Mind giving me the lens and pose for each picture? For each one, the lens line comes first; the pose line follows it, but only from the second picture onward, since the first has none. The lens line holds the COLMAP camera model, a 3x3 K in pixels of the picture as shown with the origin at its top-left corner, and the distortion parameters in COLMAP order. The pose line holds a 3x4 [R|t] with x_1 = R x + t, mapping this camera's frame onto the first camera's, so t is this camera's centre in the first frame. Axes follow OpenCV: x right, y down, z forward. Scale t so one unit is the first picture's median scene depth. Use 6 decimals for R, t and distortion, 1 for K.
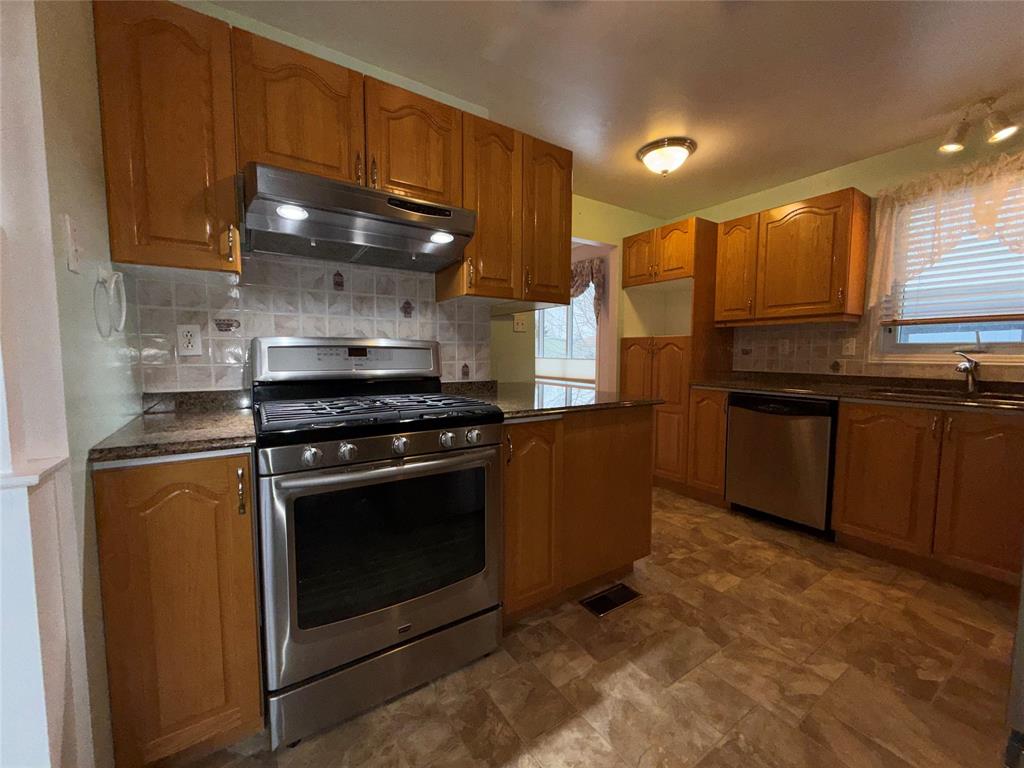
lens RADIAL K [[408.3, 0, 509.3], [0, 408.3, 383.5], [0, 0, 1]] dist [0.001054, -0.000042]
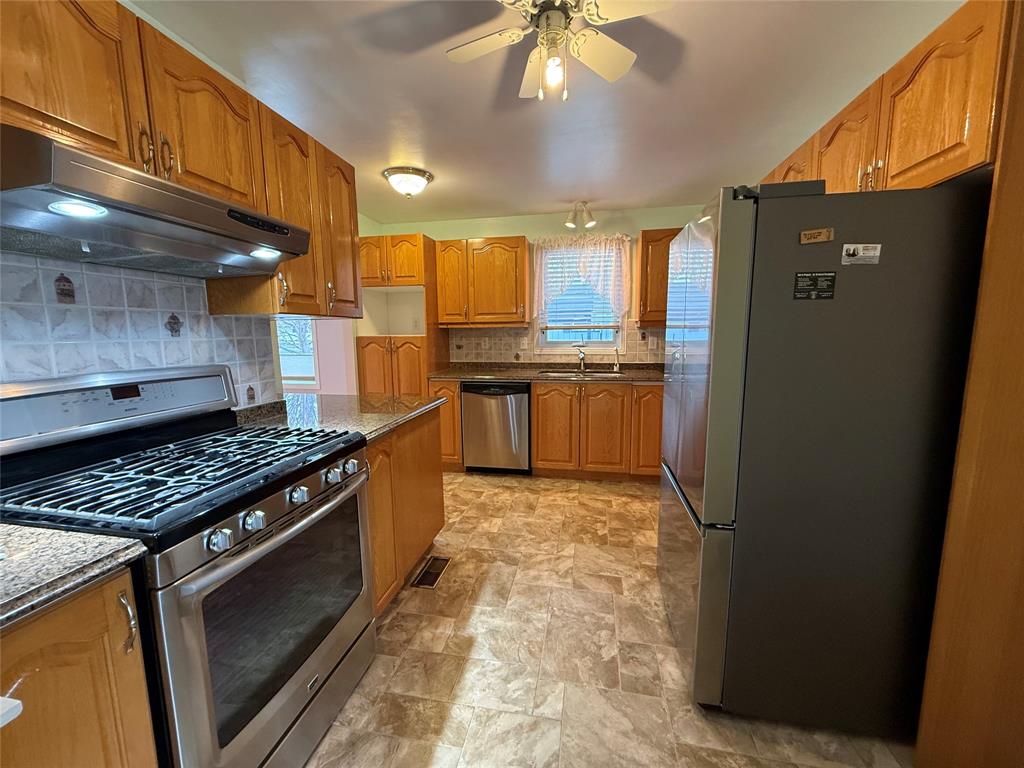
lens RADIAL K [[408.3, 0, 513.9], [0, 408.3, 383.4], [0, 0, 1]] dist [0.001054, -0.000042]
pose [[0.692647, -0.103604, 0.713797, -0.346833], [0.066865, 0.994592, 0.079477, -0.087307], [-0.718171, -0.007321, 0.695829, 0.006767]]
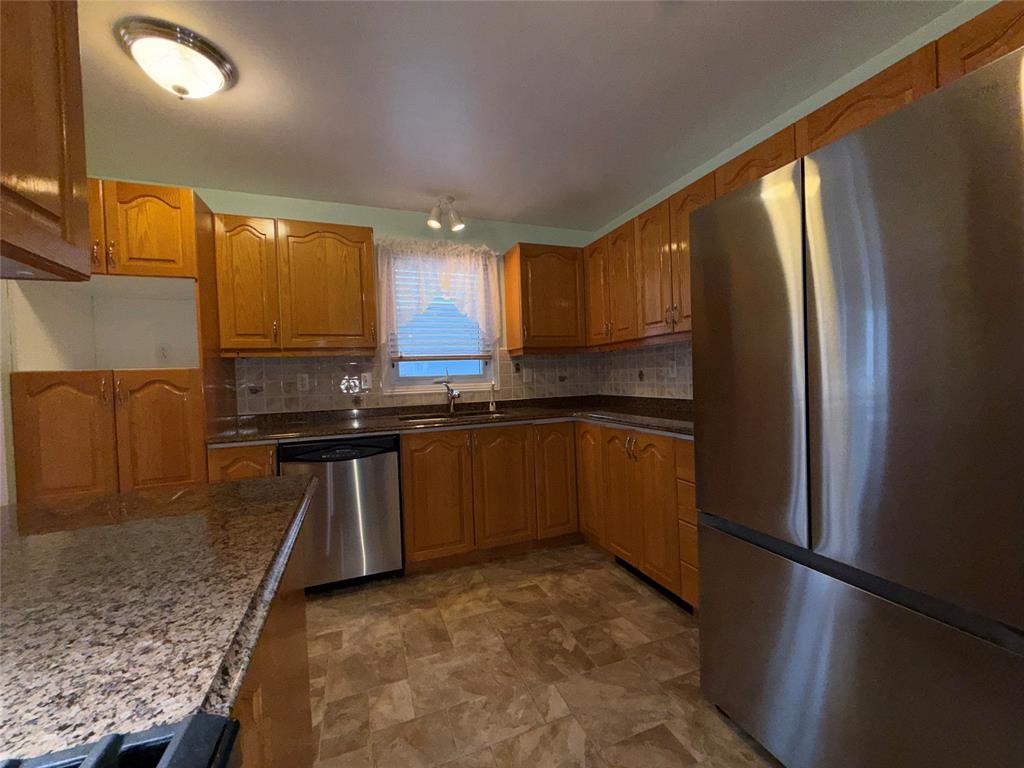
lens RADIAL K [[408.3, 0, 512.5], [0, 408.3, 383.3], [0, 0, 1]] dist [0.001054, -0.000042]
pose [[0.212059, -0.023756, 0.976968, -0.131950], [0.112136, 0.993693, -0.000178, -0.056992], [-0.970802, 0.109591, 0.213386, 0.576590]]
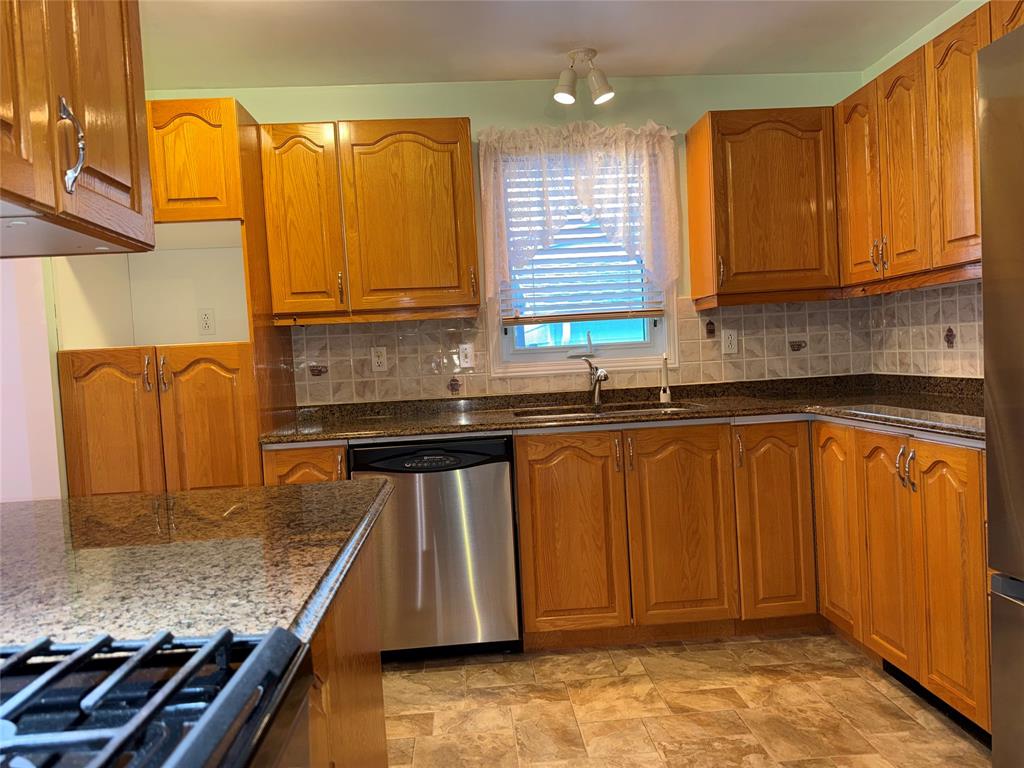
lens RADIAL K [[723.5, 0, 512.6], [0, 723.5, 386.1], [0, 0, 1]] dist [0.058594, -0.072826]
pose [[0.490125, -0.063991, 0.869300, -0.235044], [0.121685, 0.992559, 0.004456, -0.047970], [-0.863117, 0.103596, 0.494264, 0.475525]]
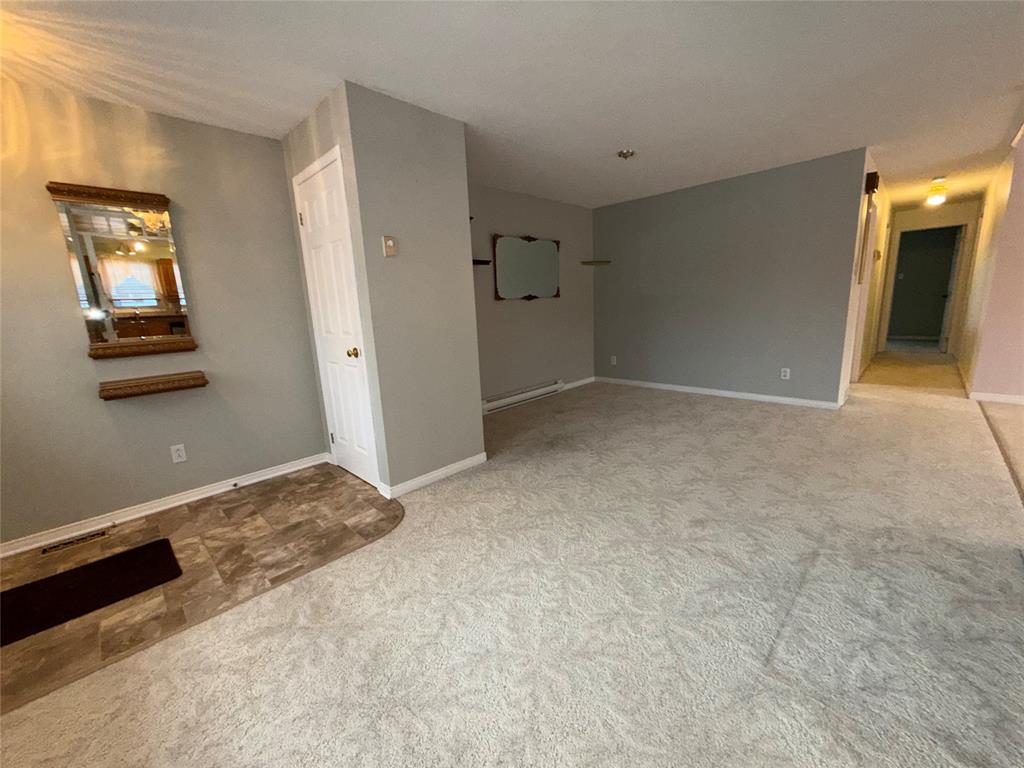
lens RADIAL K [[408.3, 0, 510.8], [0, 408.3, 385.3], [0, 0, 1]] dist [0.001054, -0.000042]
pose [[-0.978640, 0.083503, -0.187860, 0.289285], [0.028898, 0.960597, 0.276439, -0.202424], [0.203541, 0.265105, -0.942492, 2.088724]]
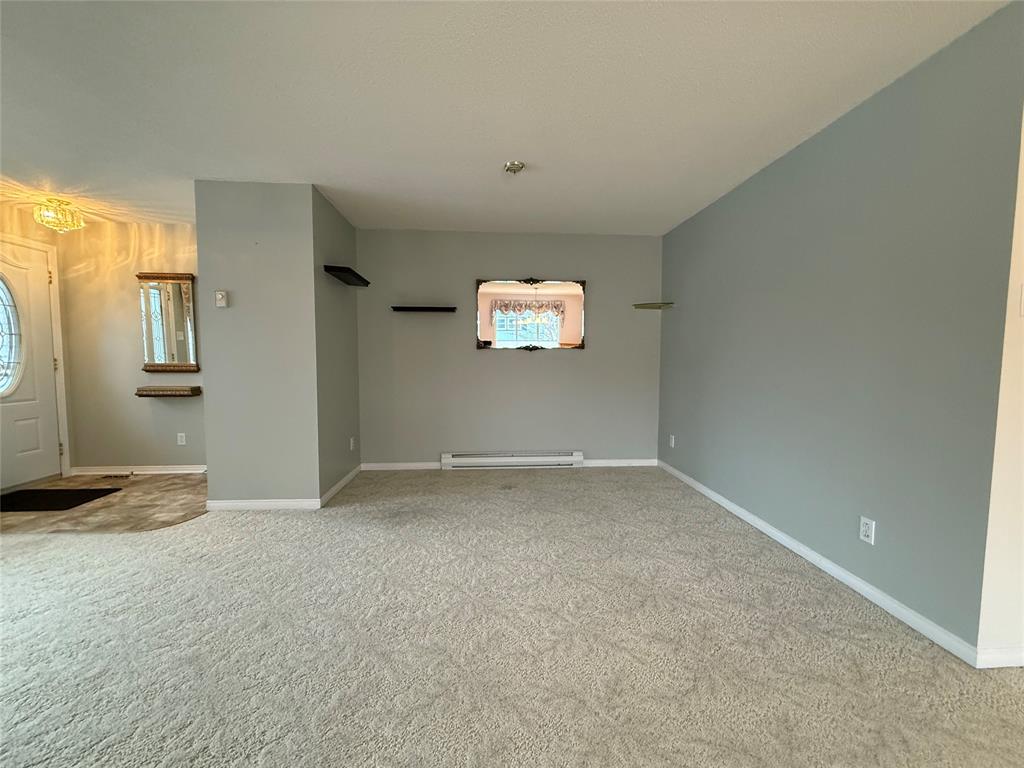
lens RADIAL K [[408.3, 0, 513.4], [0, 408.3, 384.8], [0, 0, 1]] dist [0.001054, -0.000042]
pose [[-0.868902, -0.039086, 0.493439, -1.243430], [0.034835, 0.989577, 0.139727, -0.138872], [-0.493757, 0.138598, -0.858484, 1.561266]]
